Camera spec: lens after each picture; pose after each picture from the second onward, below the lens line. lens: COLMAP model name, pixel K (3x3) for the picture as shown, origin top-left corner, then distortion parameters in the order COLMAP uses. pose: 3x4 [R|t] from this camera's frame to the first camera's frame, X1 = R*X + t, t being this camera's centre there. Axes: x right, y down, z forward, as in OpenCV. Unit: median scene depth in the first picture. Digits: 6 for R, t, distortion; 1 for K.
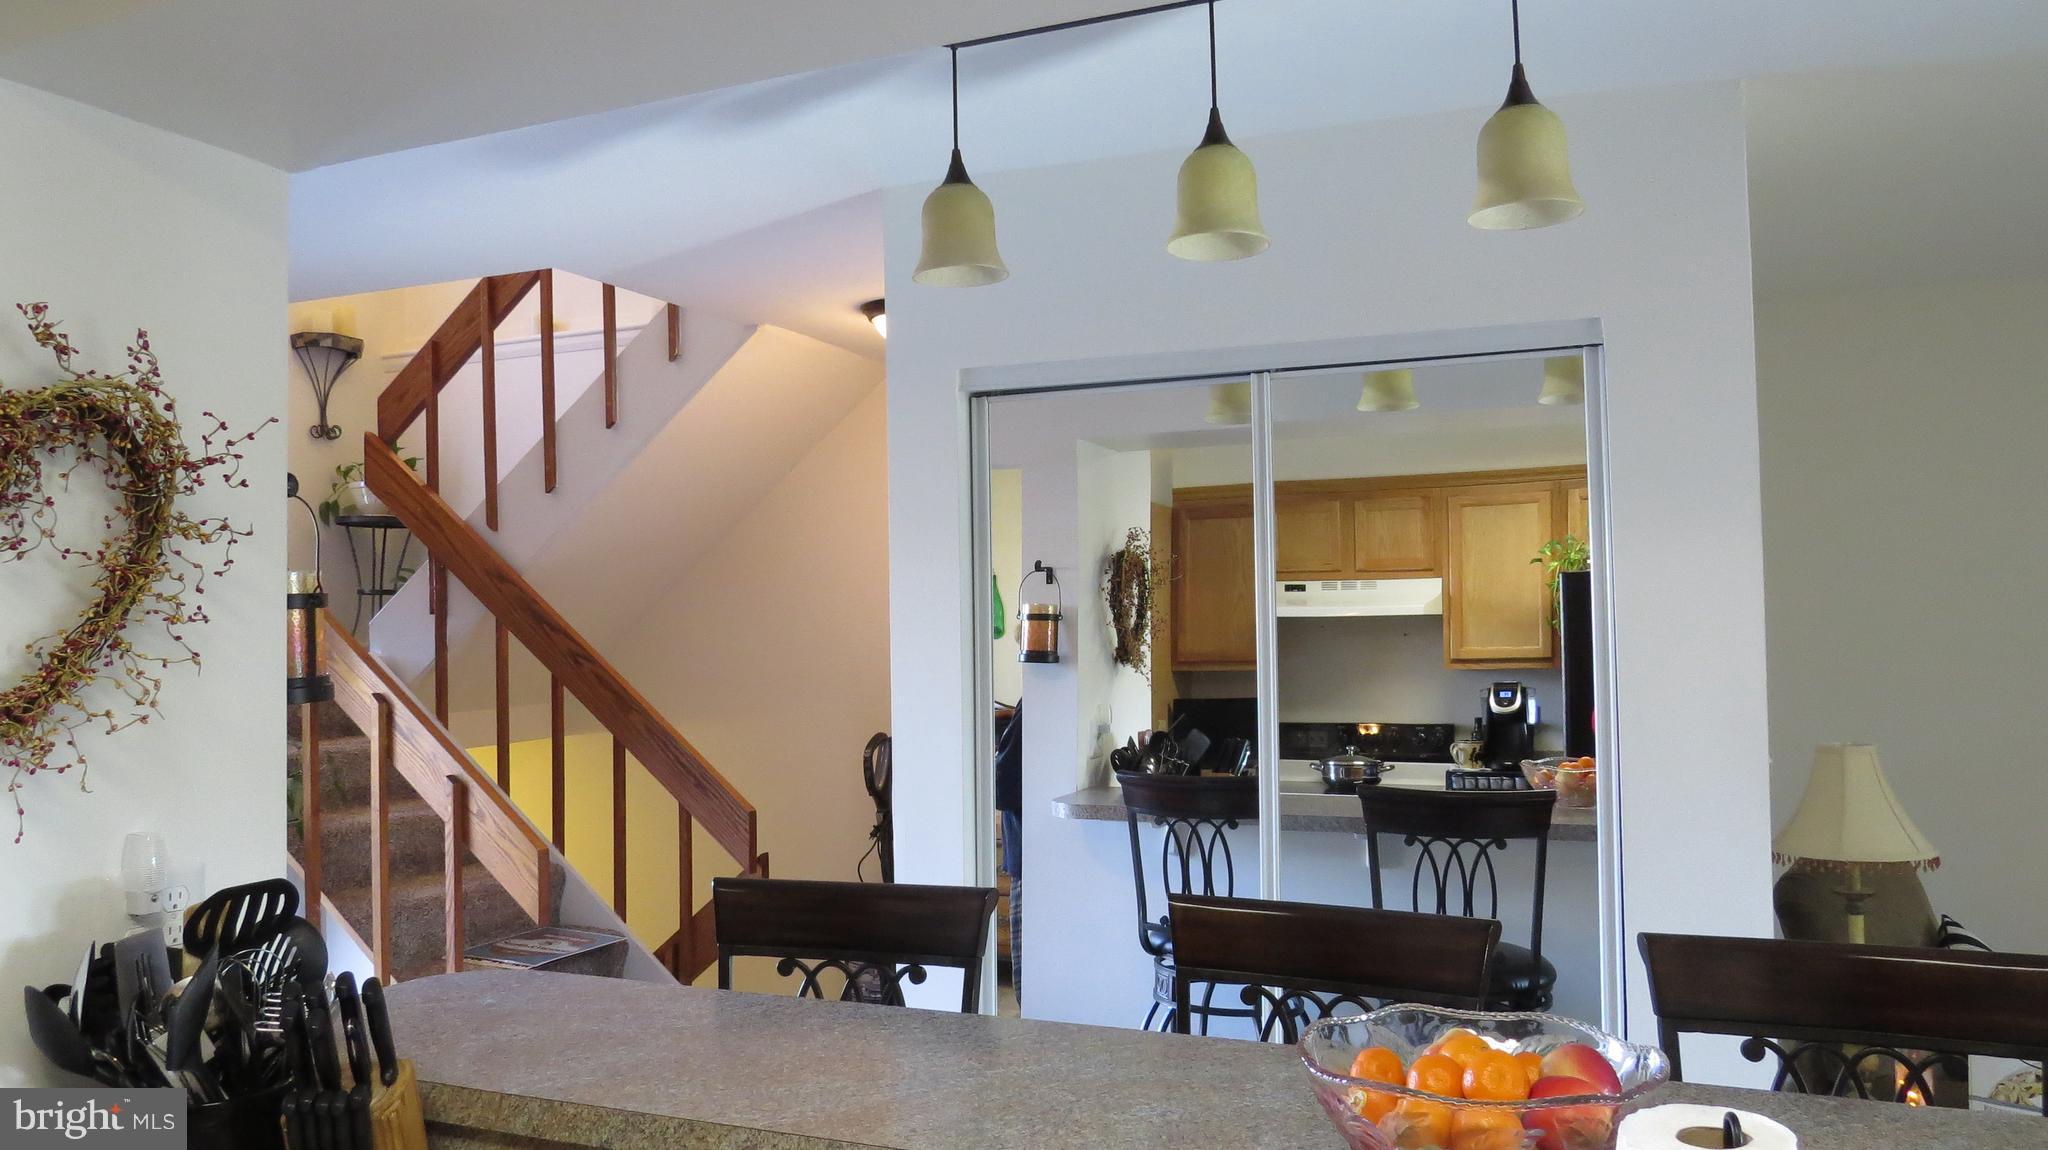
lens RADIAL K [[1449.2, 0, 1020.3], [0, 1449.2, 578.5], [0, 0, 1]] dist [-0.027687, 0.000431]
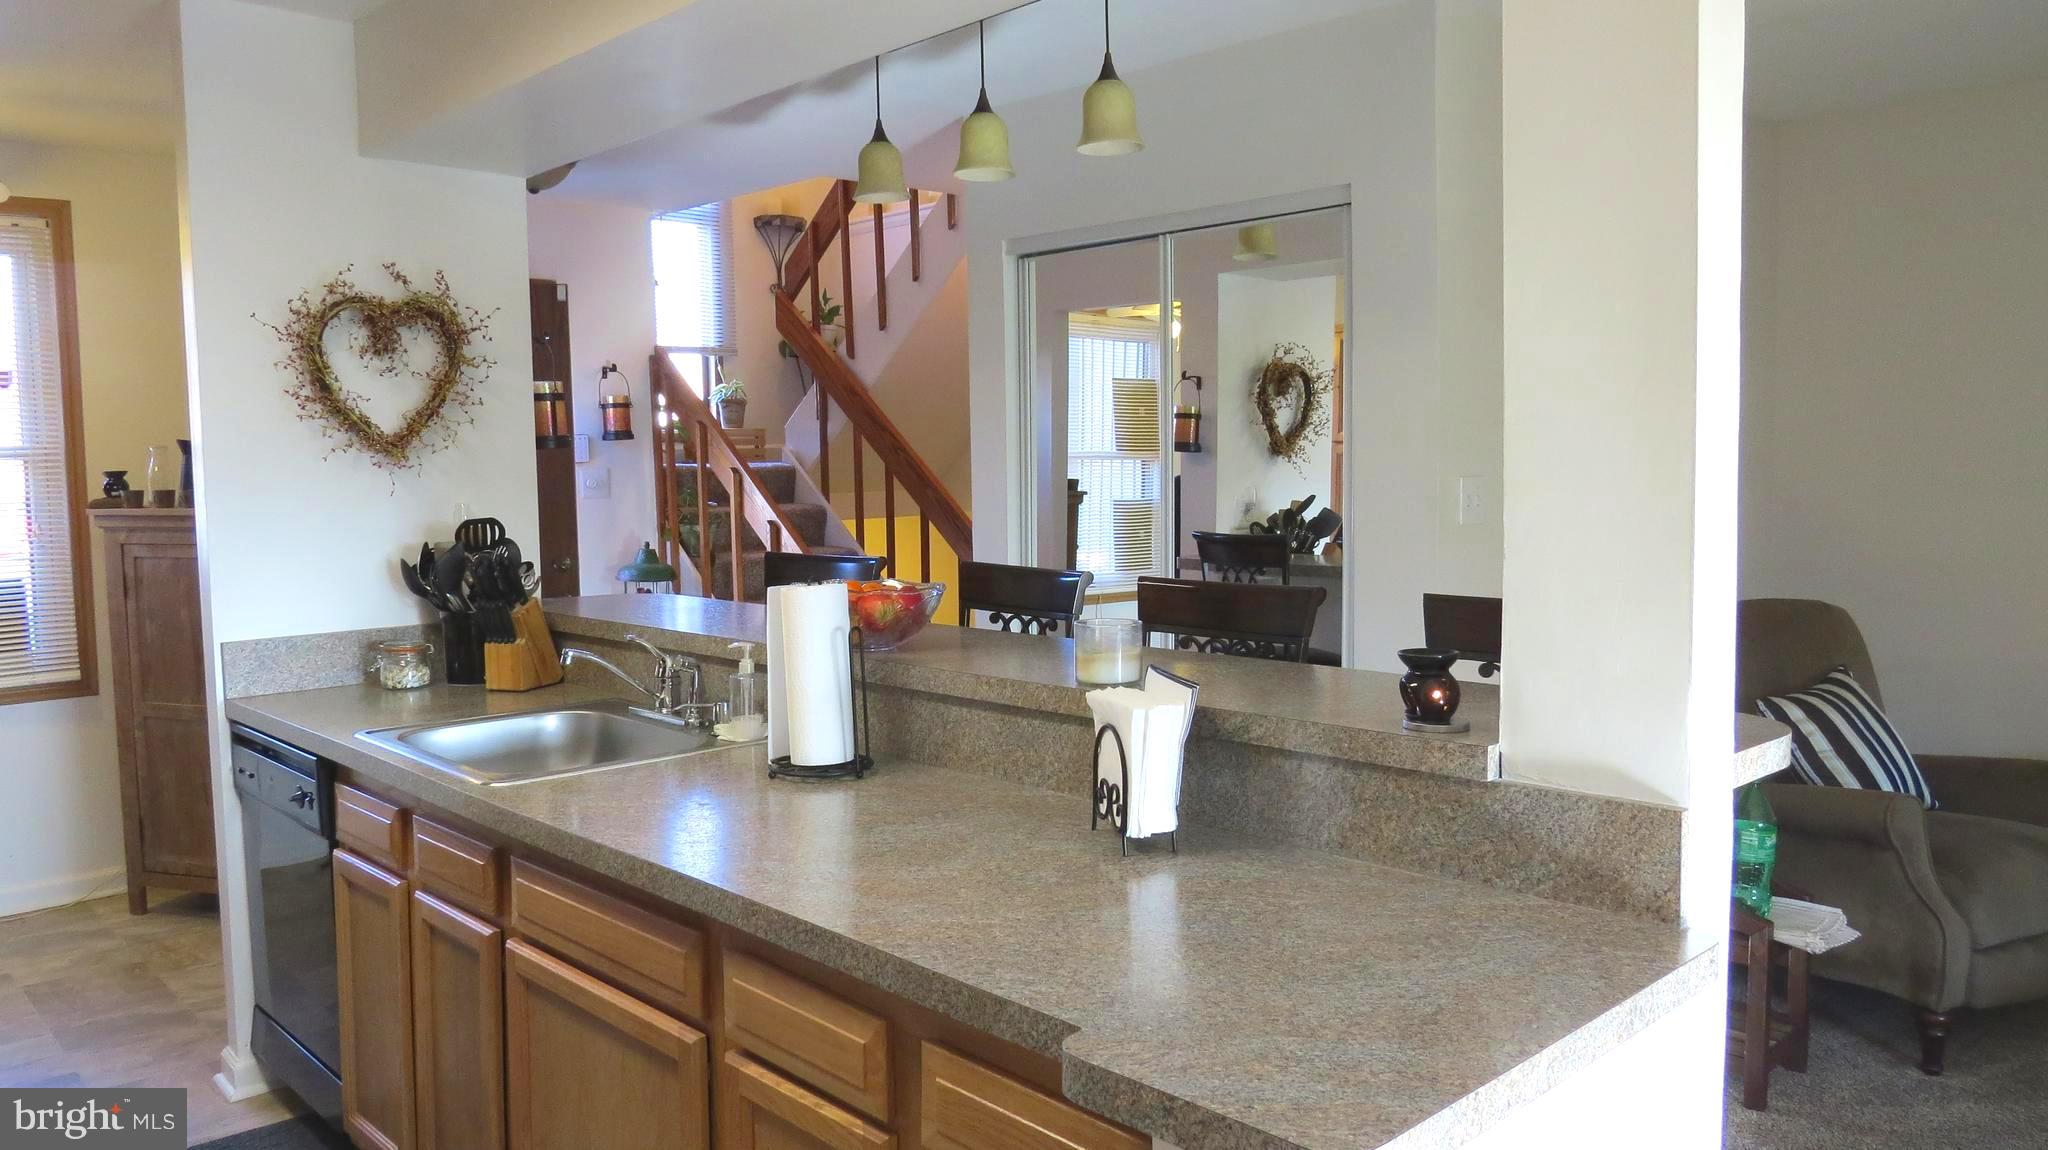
lens RADIAL K [[1449.2, 0, 1019.6], [0, 1449.2, 566.4], [0, 0, 1]] dist [-0.027687, 0.000431]
pose [[0.920951, 0.027902, -0.388679, 0.597752], [0.014983, 0.994160, 0.106869, 0.030418], [0.389391, -0.104245, 0.915154, -0.399432]]
